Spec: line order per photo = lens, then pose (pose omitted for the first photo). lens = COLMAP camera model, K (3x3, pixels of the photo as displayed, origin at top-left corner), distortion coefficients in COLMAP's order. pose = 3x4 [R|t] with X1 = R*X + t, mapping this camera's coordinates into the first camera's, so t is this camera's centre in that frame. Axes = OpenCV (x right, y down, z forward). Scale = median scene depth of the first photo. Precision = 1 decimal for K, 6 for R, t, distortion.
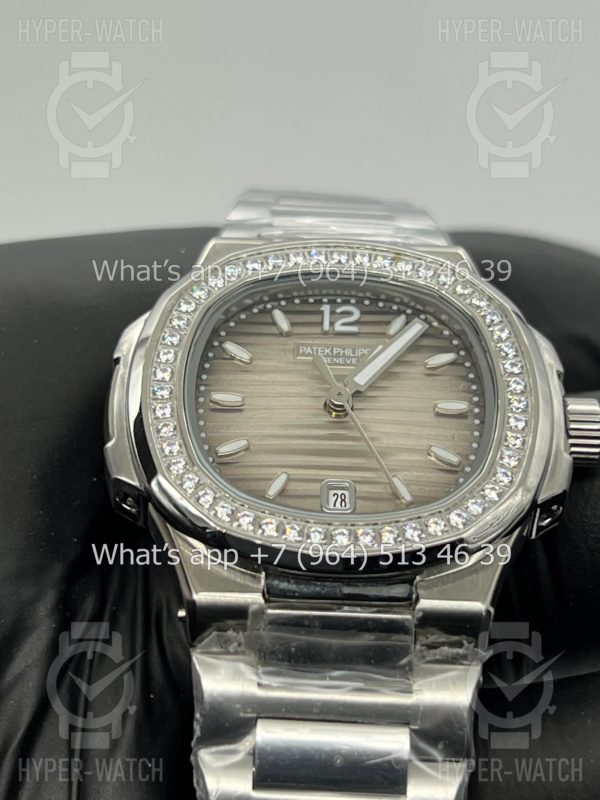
lens RADIAL K [[1892.1, 0, 300.0], [0, 1892.1, 400.0], [0, 0, 1]] dist [0.242924, 0.204254]
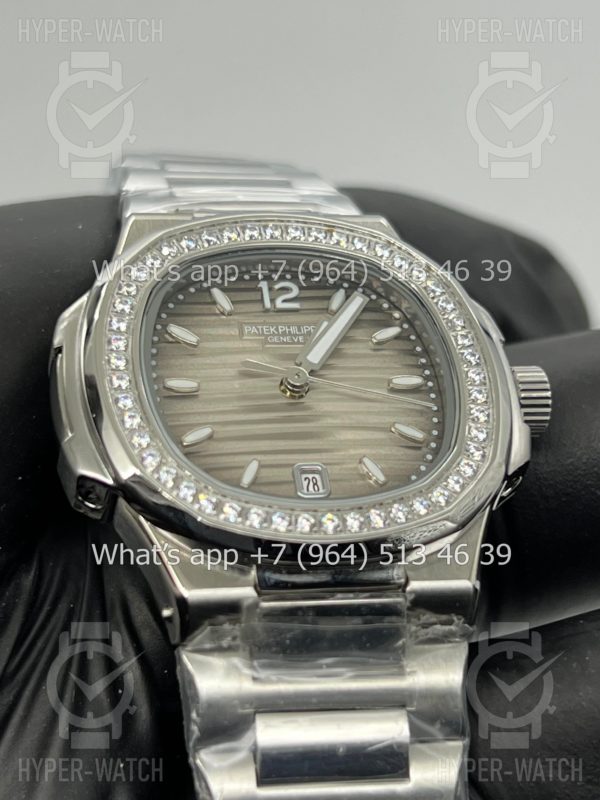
lens RADIAL K [[1892.1, 0, 300.0], [0, 1892.1, 400.0], [0, 0, 1]] dist [0.242924, 0.204254]
pose [[0.976524, -0.050320, 0.209451, -0.189349], [0.041519, 0.998069, 0.046208, -0.036355], [-0.211372, -0.036427, 0.976727, 0.044772]]
